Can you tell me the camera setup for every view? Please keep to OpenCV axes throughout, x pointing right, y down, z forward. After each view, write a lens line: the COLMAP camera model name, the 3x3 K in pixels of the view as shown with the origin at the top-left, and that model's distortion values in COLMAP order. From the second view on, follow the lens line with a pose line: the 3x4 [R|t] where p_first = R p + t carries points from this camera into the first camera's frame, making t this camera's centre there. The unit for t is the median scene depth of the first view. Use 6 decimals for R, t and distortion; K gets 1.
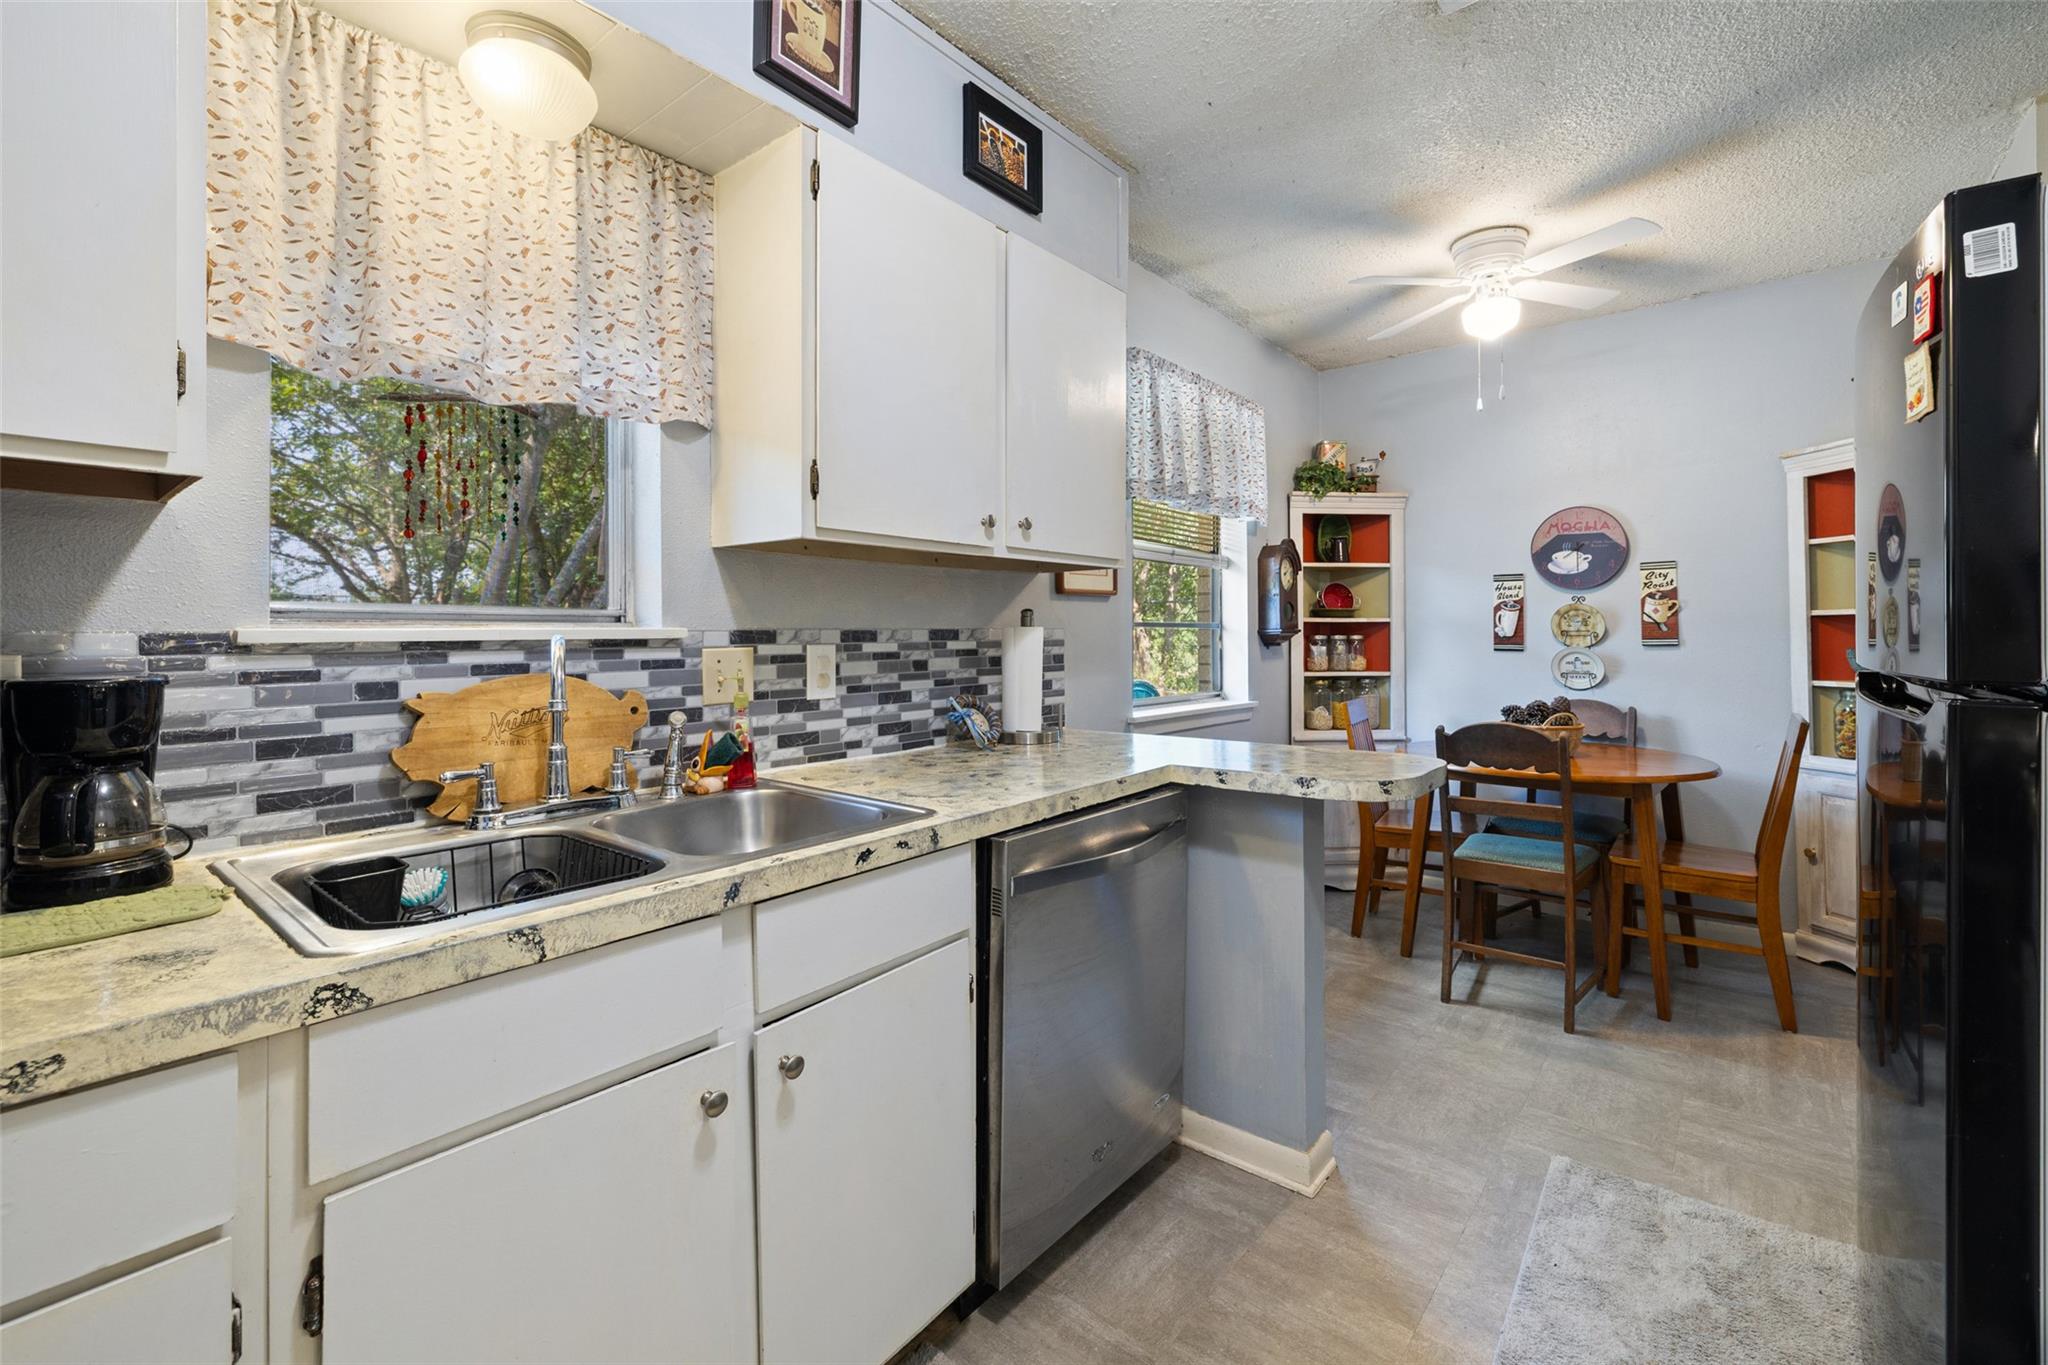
lens RADIAL K [[877.5, 0, 1039.5], [0, 877.5, 633.0], [0, 0, 1]] dist [0.001629, 0.001437]
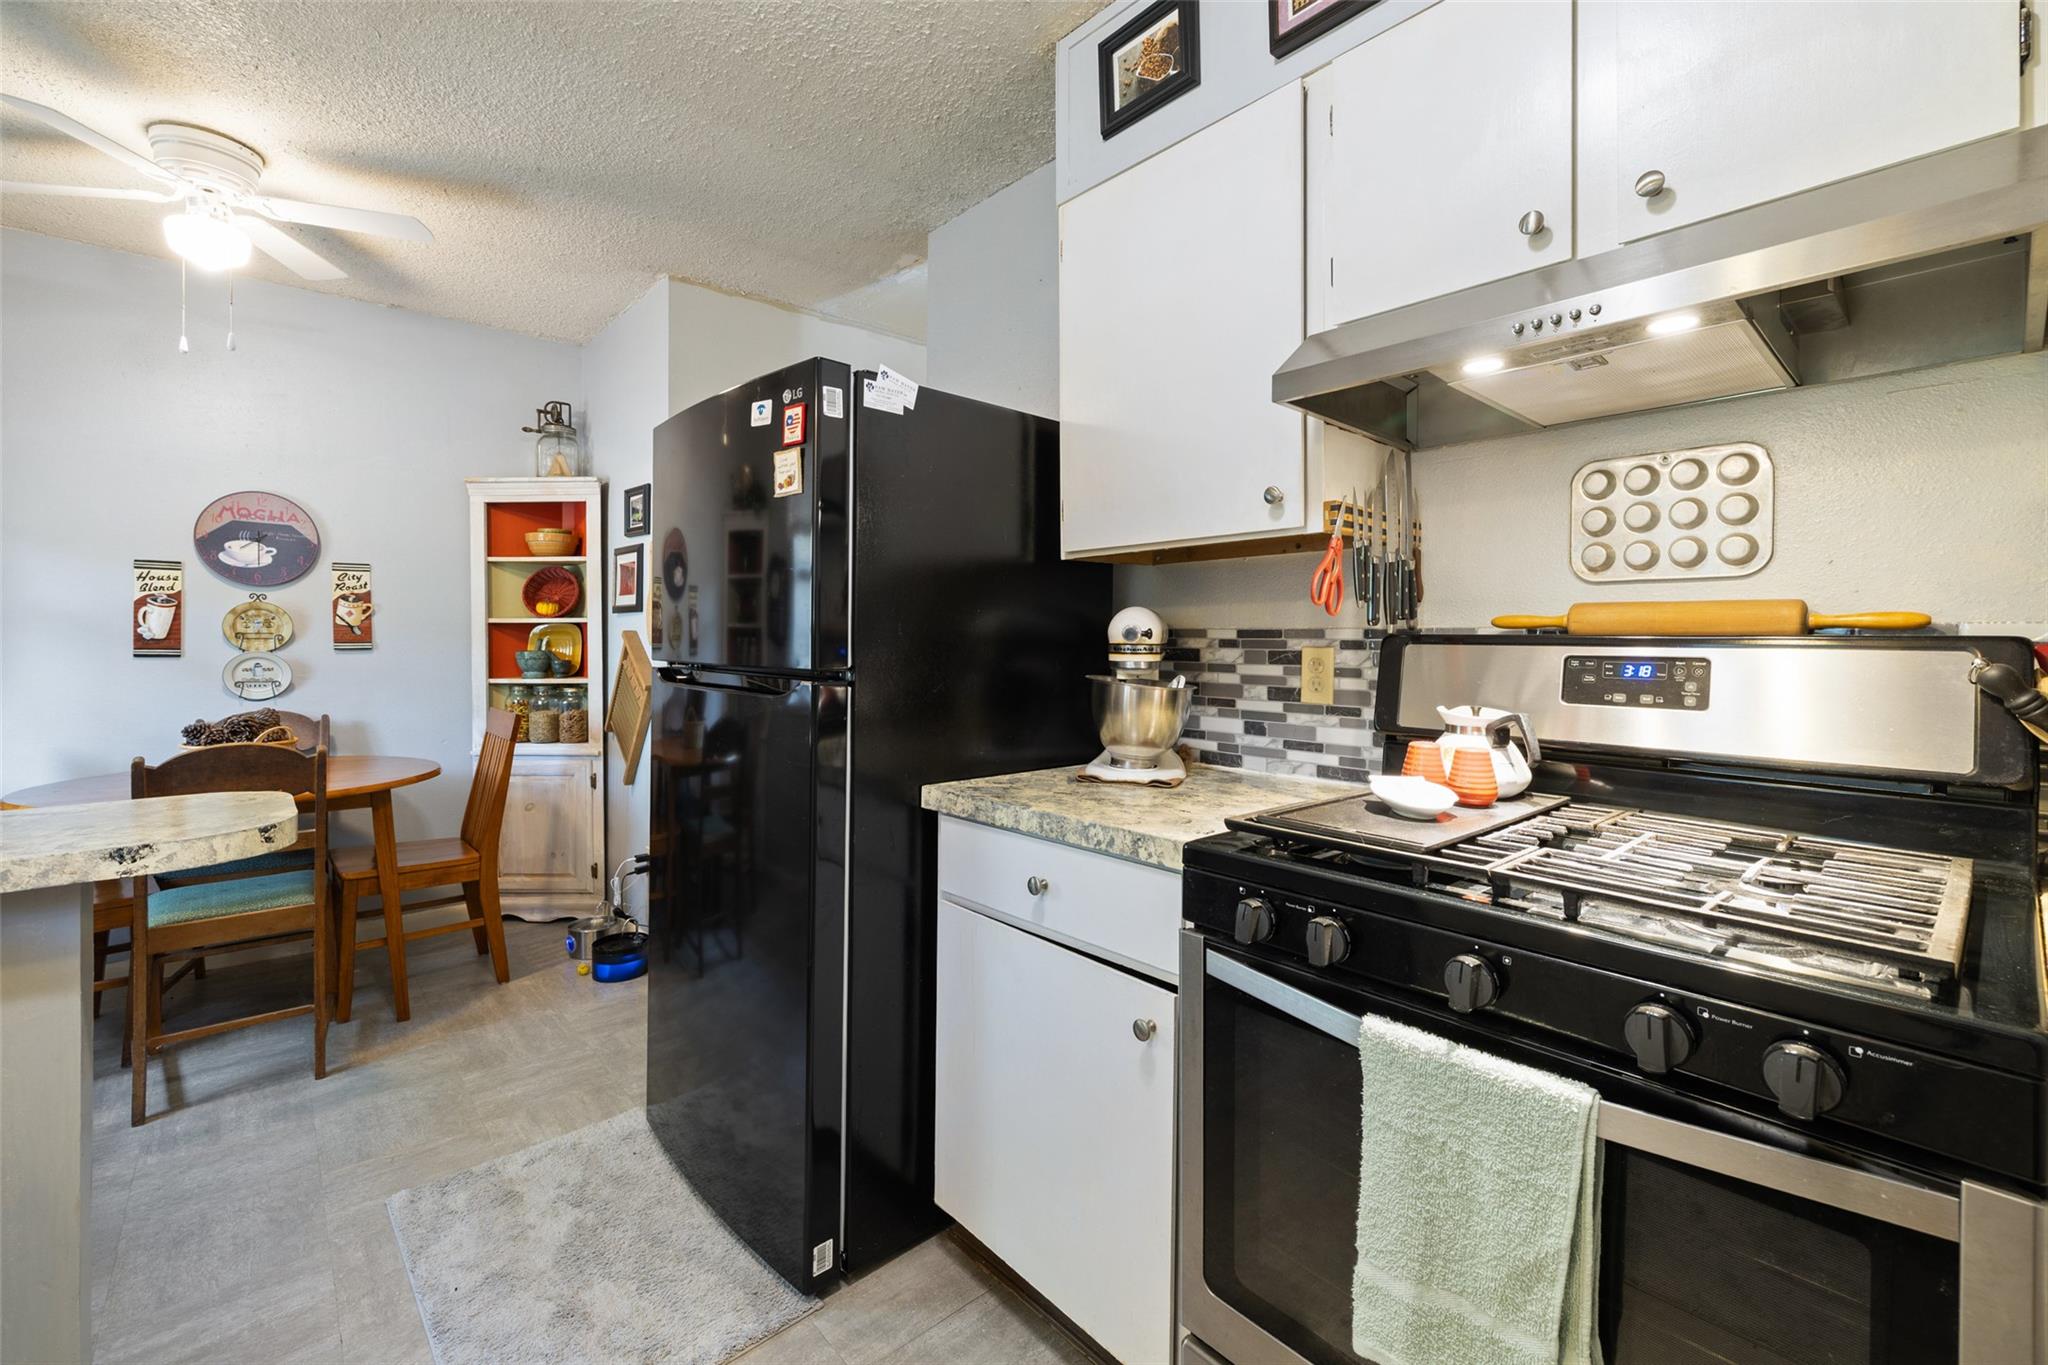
lens RADIAL K [[877.5, 0, 1004.1], [0, 877.5, 639.6], [0, 0, 1]] dist [0.001629, 0.001437]
pose [[0.170096, 0.006944, 0.985403, -0.147915], [-0.009418, 0.999941, -0.005421, 0.002116], [-0.985382, -0.008359, 0.170152, 0.135919]]
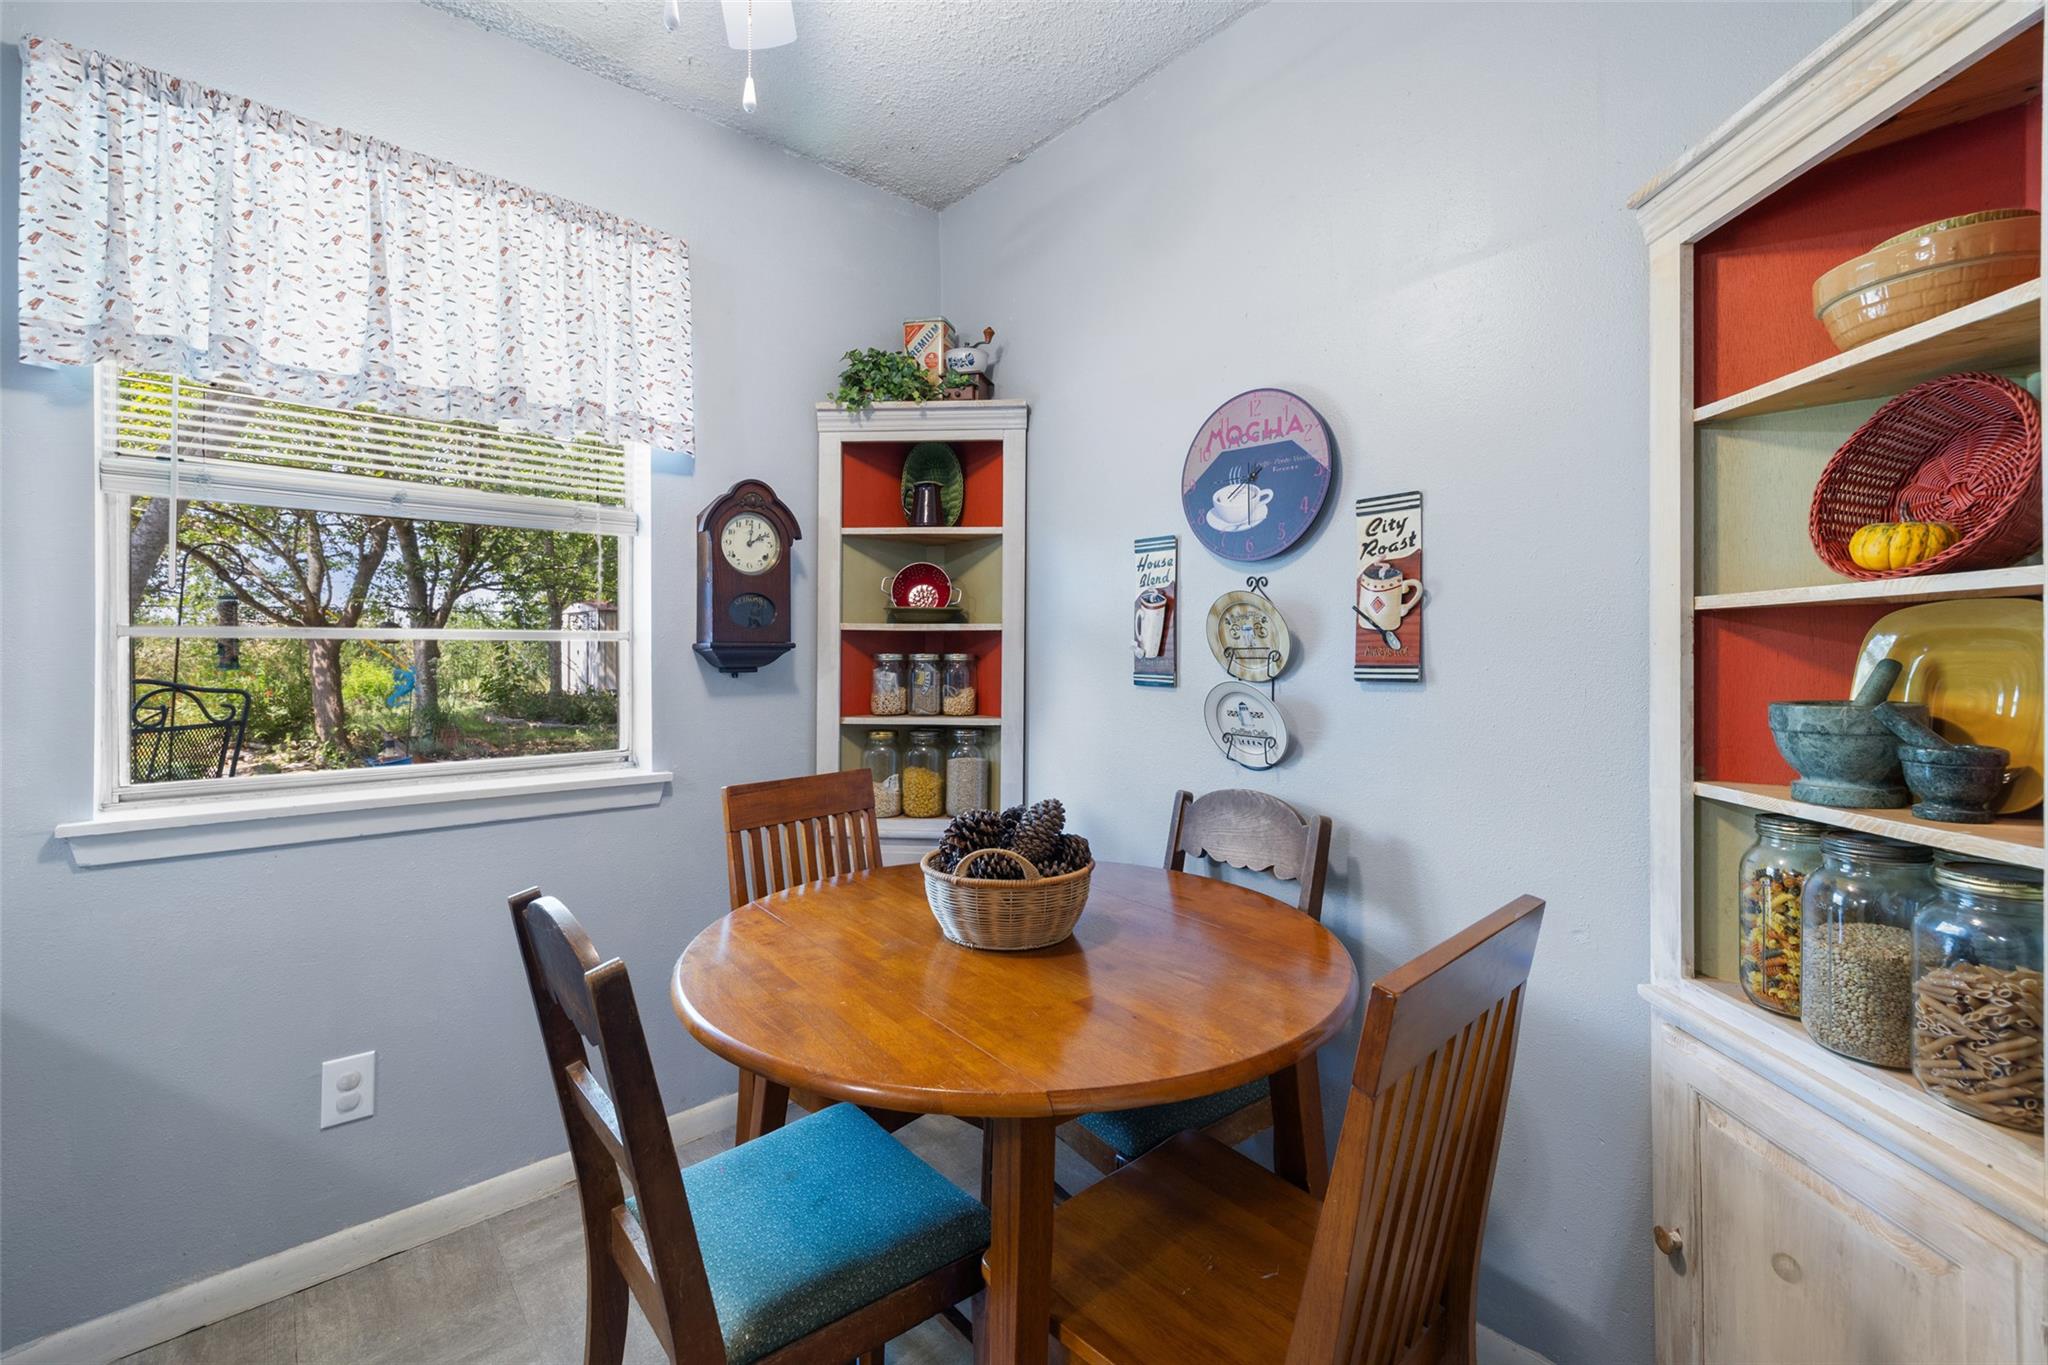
lens RADIAL K [[877.5, 0, 1004.2], [0, 877.5, 662.7], [0, 0, 1]] dist [0.001629, 0.001437]
pose [[0.986198, 0.005746, -0.165469, 0.656903], [-0.002407, 0.999790, 0.020370, -0.004393], [0.165551, -0.019691, 0.986005, 0.586058]]
